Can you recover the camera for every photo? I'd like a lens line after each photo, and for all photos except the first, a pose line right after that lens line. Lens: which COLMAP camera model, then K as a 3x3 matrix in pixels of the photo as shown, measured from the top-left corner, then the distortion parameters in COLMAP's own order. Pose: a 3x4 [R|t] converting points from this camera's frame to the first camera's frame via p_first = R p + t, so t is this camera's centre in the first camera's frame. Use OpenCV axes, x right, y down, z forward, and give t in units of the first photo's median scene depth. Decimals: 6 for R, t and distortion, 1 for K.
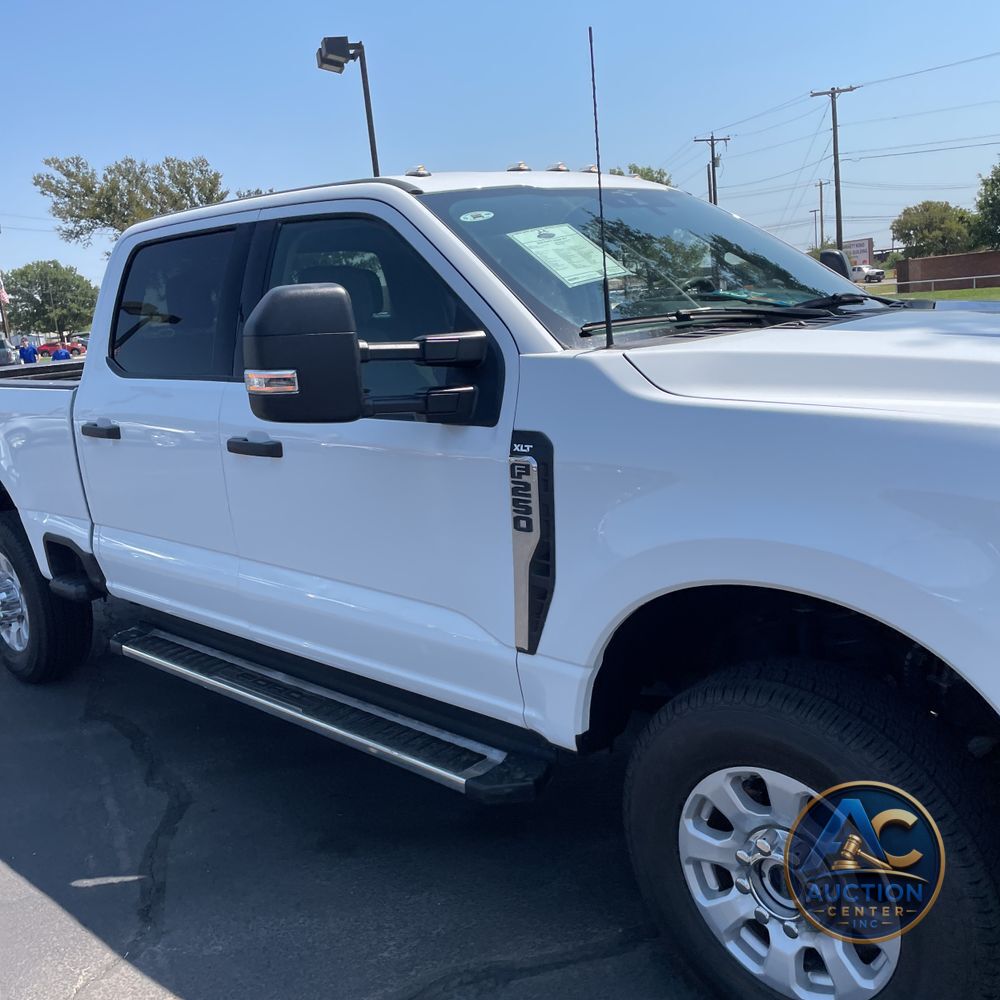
lens RADIAL K [[1026.7, 0, 485.1], [0, 1026.7, 512.9], [0, 0, 1]] dist [0.042825, 0.000000]
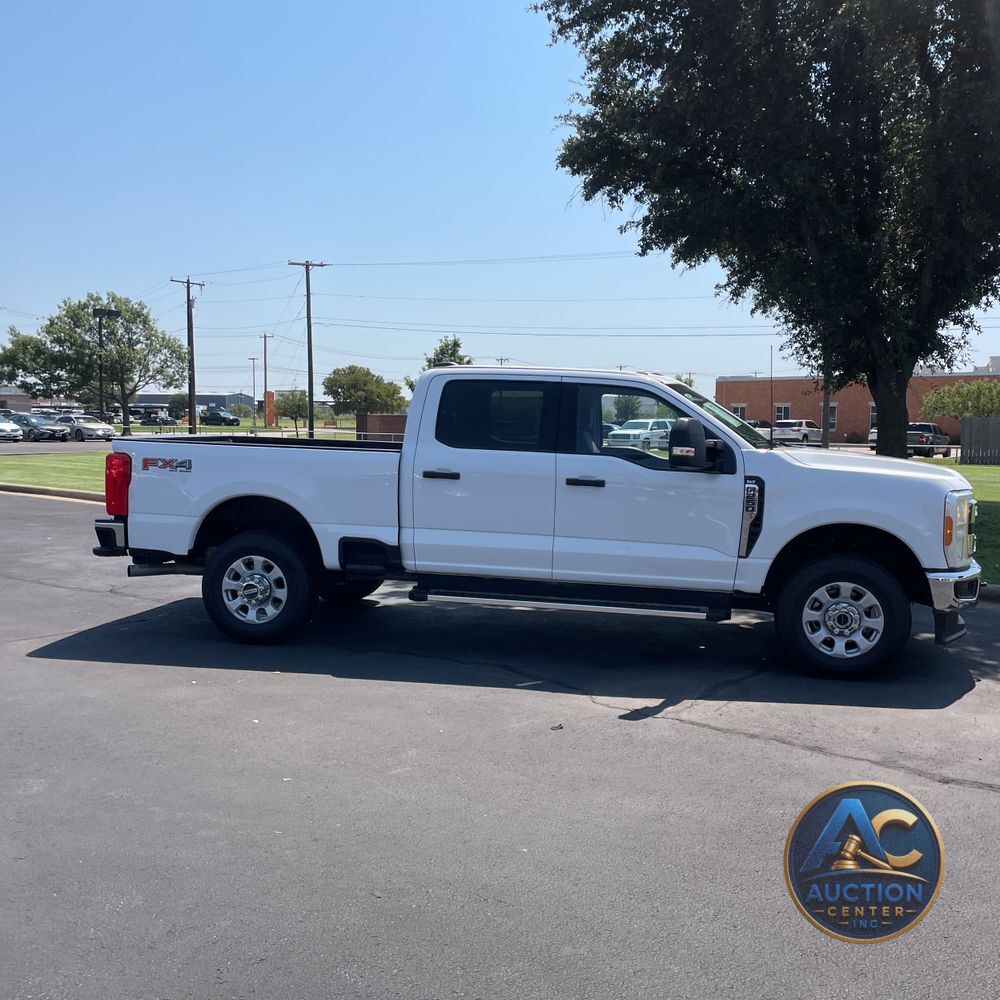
lens RADIAL K [[1026.7, 0, 524.3], [0, 1026.7, 526.2], [0, 0, 1]] dist [0.042825, 0.000000]
pose [[0.829189, 0.042133, 0.557378, -1.505506], [0.024400, 0.993476, -0.111397, 0.262613], [-0.558436, 0.105969, 0.822752, -0.712829]]
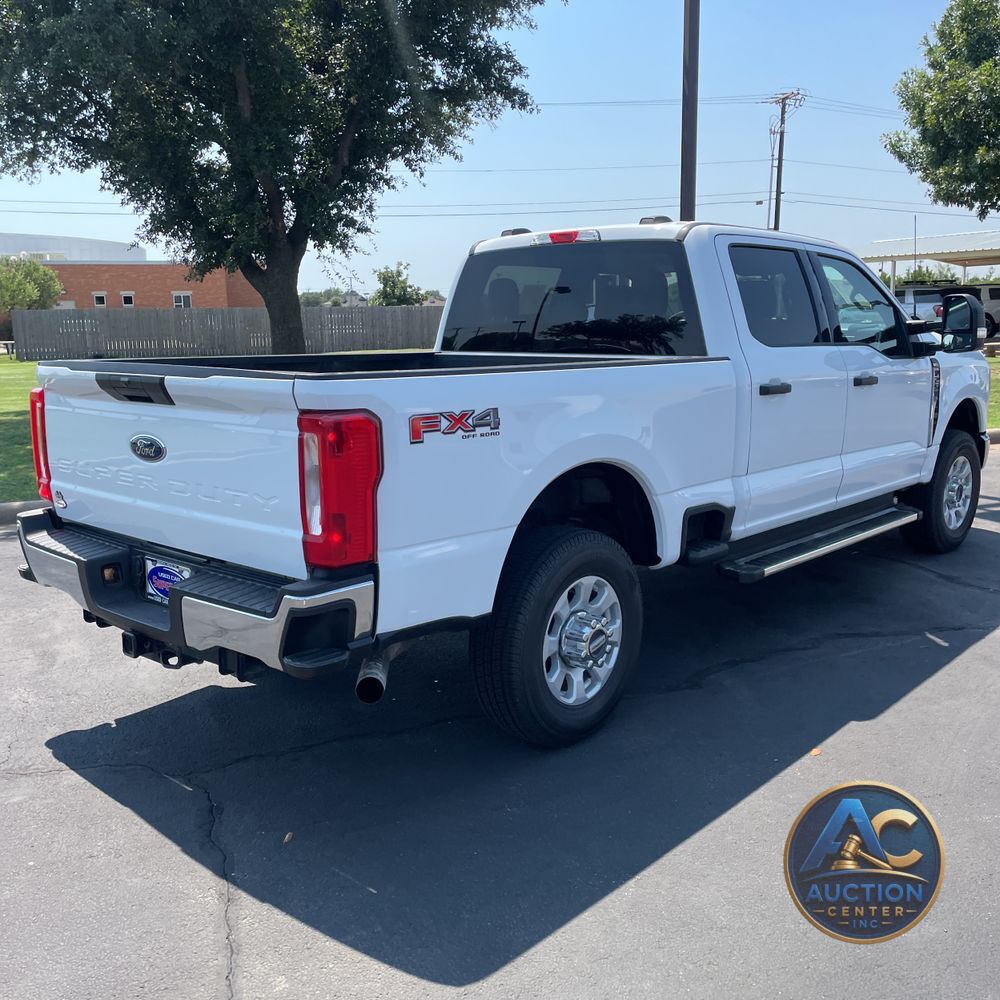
lens RADIAL K [[1026.7, 0, 495.2], [0, 1026.7, 502.6], [0, 0, 1]] dist [0.042825, 0.000000]
pose [[-0.039470, -0.093668, 0.994821, -1.908070], [0.217084, 0.971013, 0.100039, -0.171199], [-0.975355, 0.219908, -0.017992, 1.628072]]
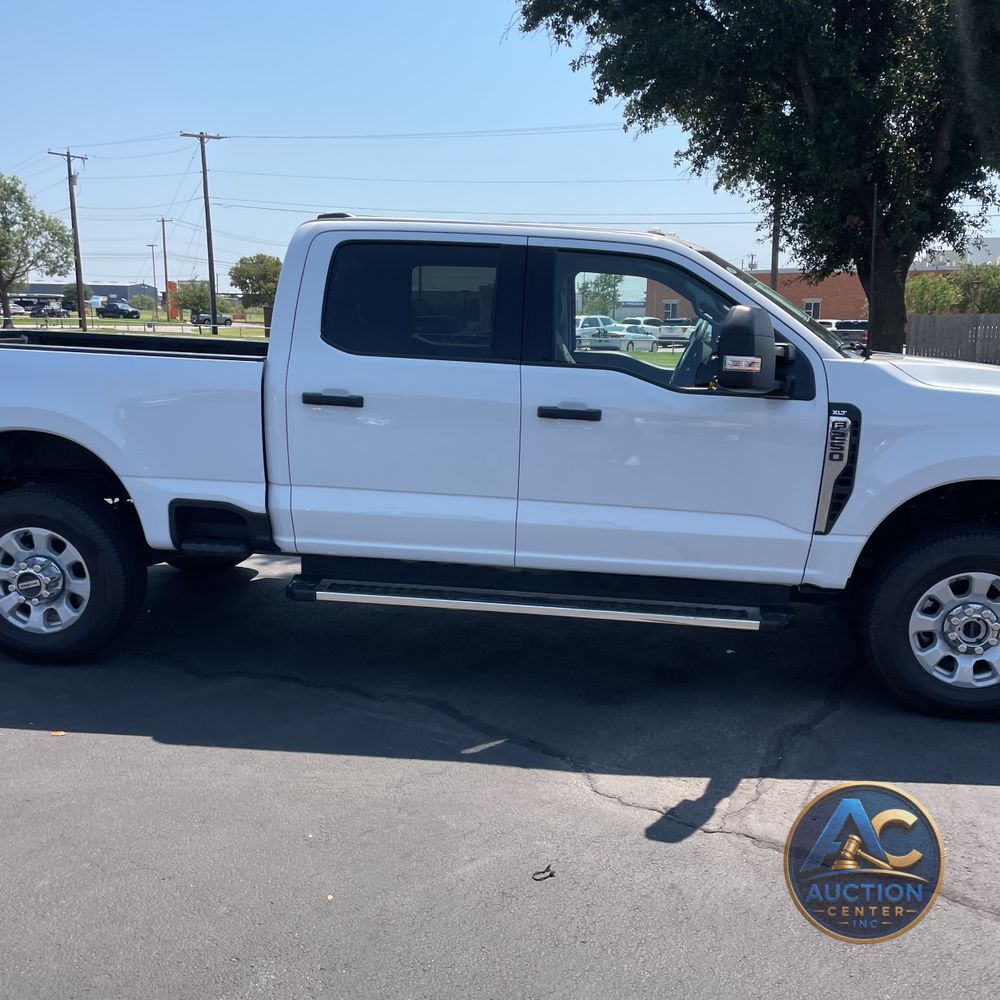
lens RADIAL K [[1026.7, 0, 525.2], [0, 1026.7, 534.3], [0, 0, 1]] dist [0.042825, 0.000000]
pose [[0.784028, -0.025655, 0.620195, -1.078654], [0.035111, 0.999379, -0.003046, 0.095296], [-0.619732, 0.024163, 0.784441, -0.030720]]
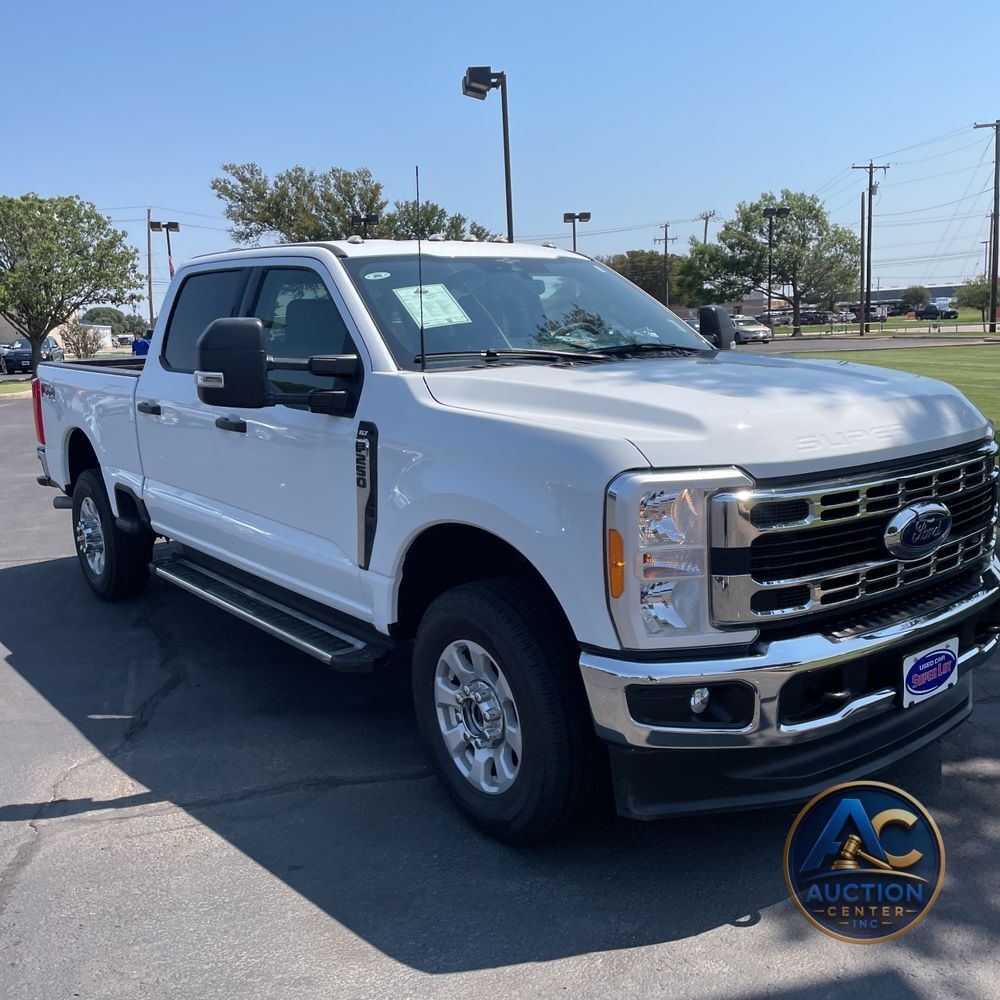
lens RADIAL K [[1026.7, 0, 504.1], [0, 1026.7, 507.1], [0, 0, 1]] dist [0.042825, 0.000000]
pose [[0.989894, 0.076485, -0.119415, 0.319291], [-0.078442, 0.996849, -0.011768, 0.036431], [0.118138, 0.021017, 0.992775, -0.364380]]
